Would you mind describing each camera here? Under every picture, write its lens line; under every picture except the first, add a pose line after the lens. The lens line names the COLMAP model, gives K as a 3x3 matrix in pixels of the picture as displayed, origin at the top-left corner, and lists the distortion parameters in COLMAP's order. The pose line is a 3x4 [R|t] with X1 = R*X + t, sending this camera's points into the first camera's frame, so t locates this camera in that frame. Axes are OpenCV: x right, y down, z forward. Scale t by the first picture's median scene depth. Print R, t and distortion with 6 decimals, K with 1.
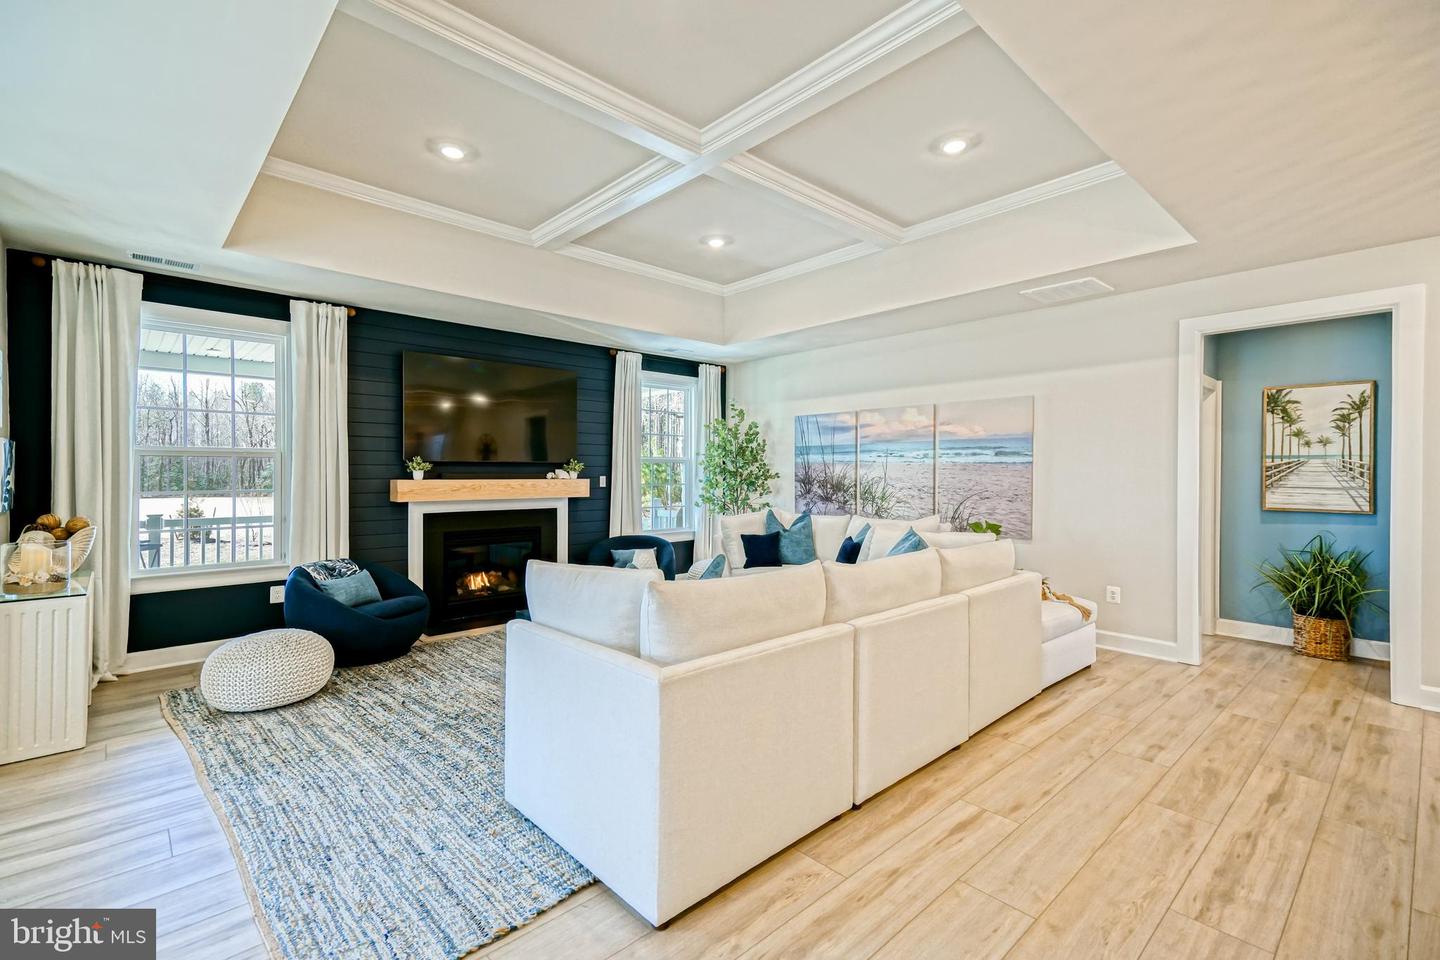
lens RADIAL K [[632.1, 0, 705.9], [0, 632.1, 473.4], [0, 0, 1]] dist [0.025321, -0.000313]
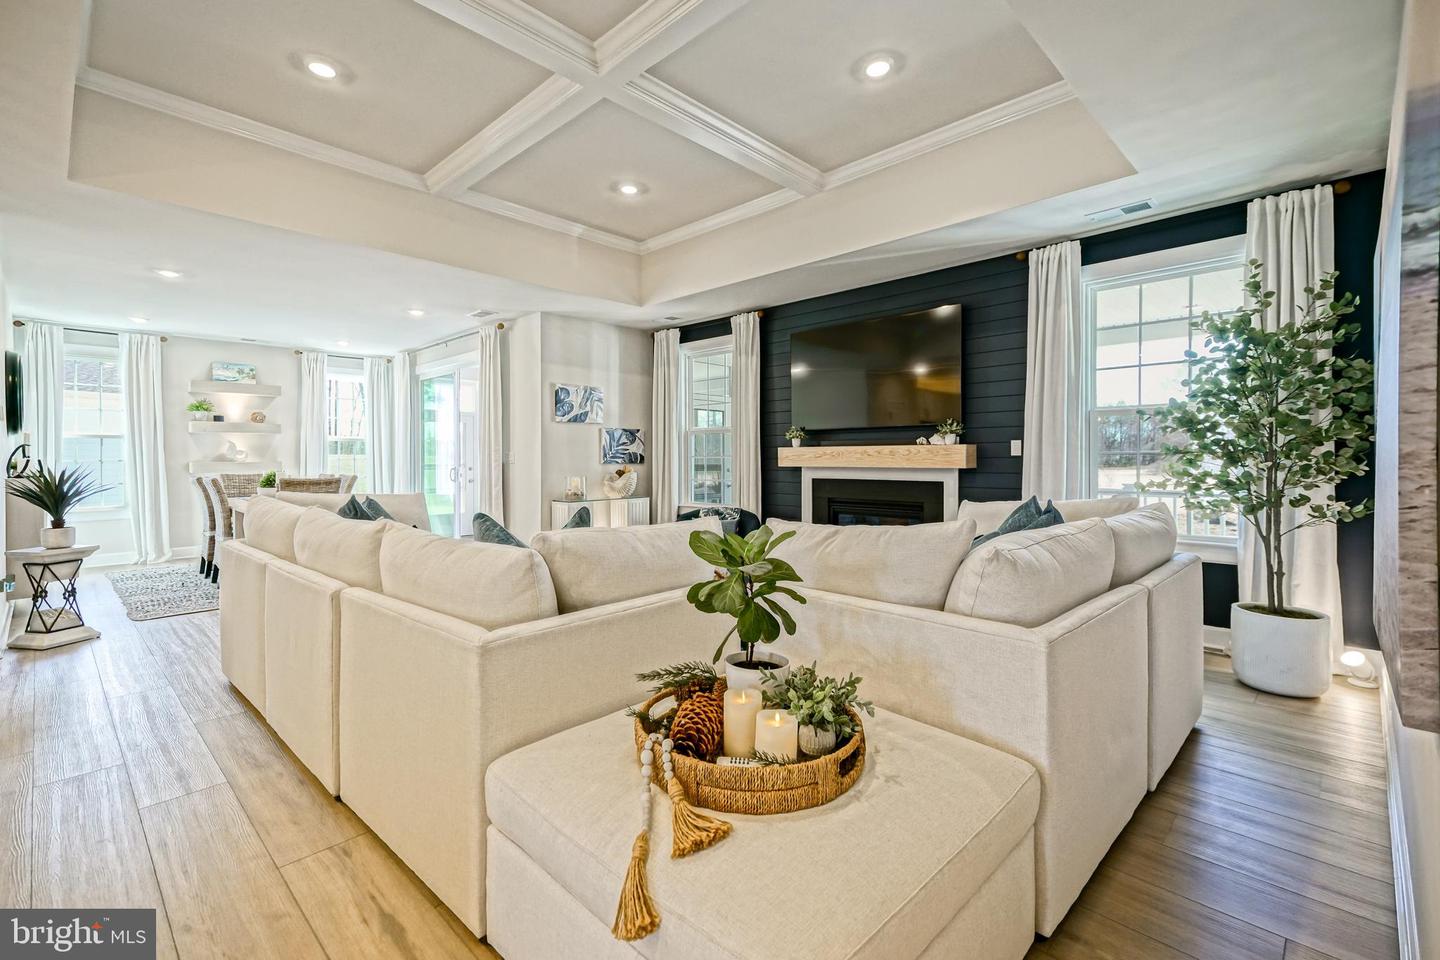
lens RADIAL K [[647.1, 0, 725.4], [0, 647.1, 460.7], [0, 0, 1]] dist [0.027284, -0.000205]
pose [[0.055730, -0.004359, -0.998436, 0.624512], [-0.002230, 0.999987, -0.004491, 0.036090], [0.998443, 0.002476, 0.055719, 0.759301]]
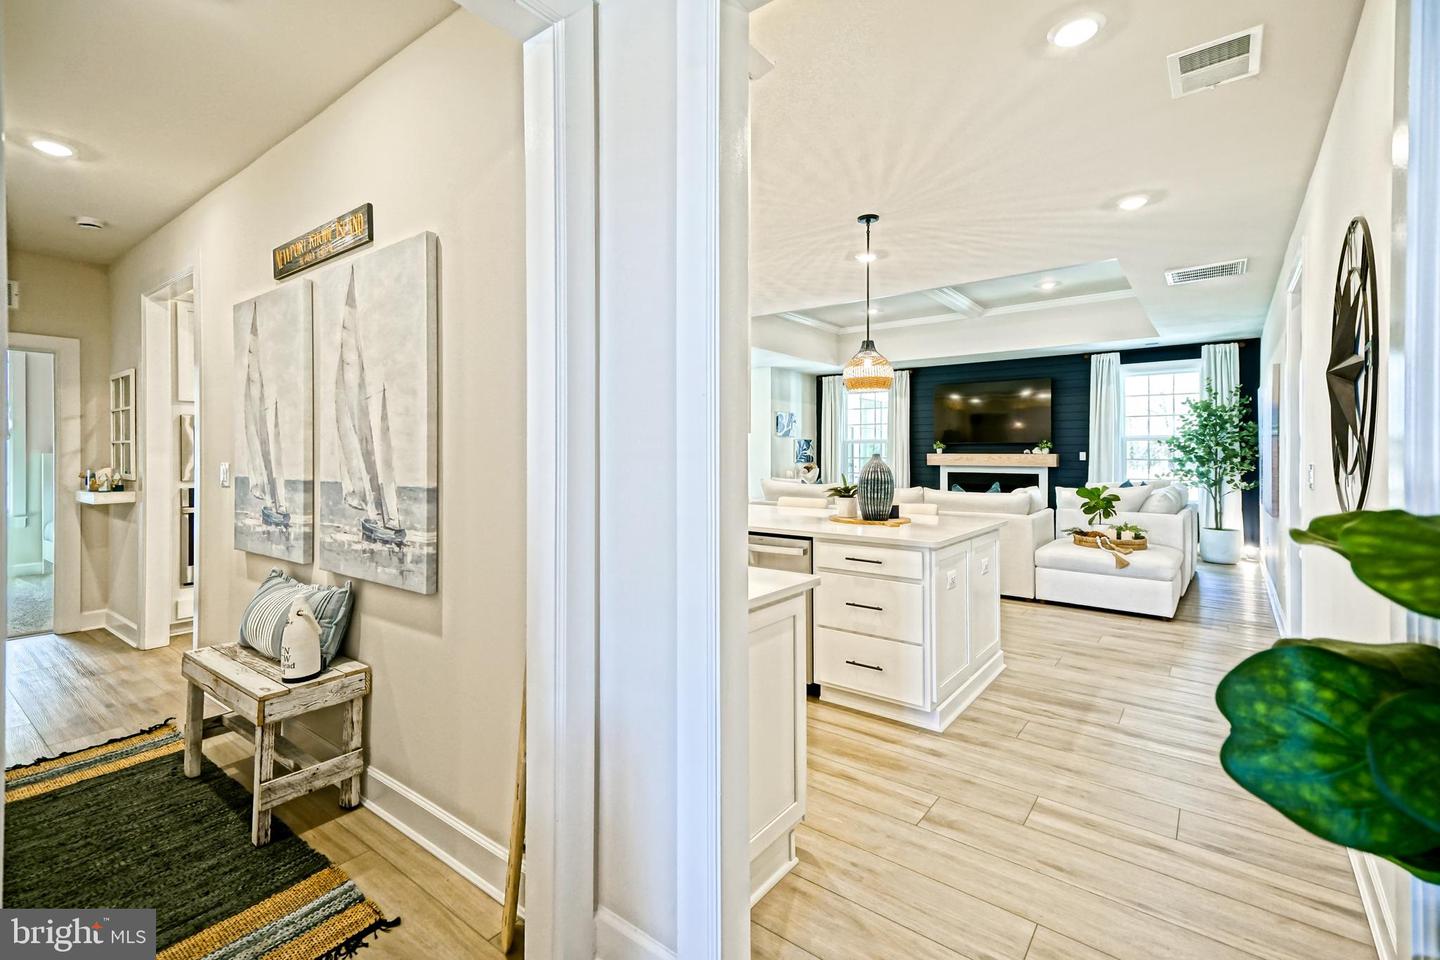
lens RADIAL K [[645.1, 0, 716.2], [0, 645.1, 456.4], [0, 0, 1]] dist [0.027026, 0.000067]
pose [[0.172969, -0.000846, -0.984927, 1.220907], [-0.004872, 0.999987, -0.001715, 0.022835], [0.984915, 0.005095, 0.172963, 0.024439]]
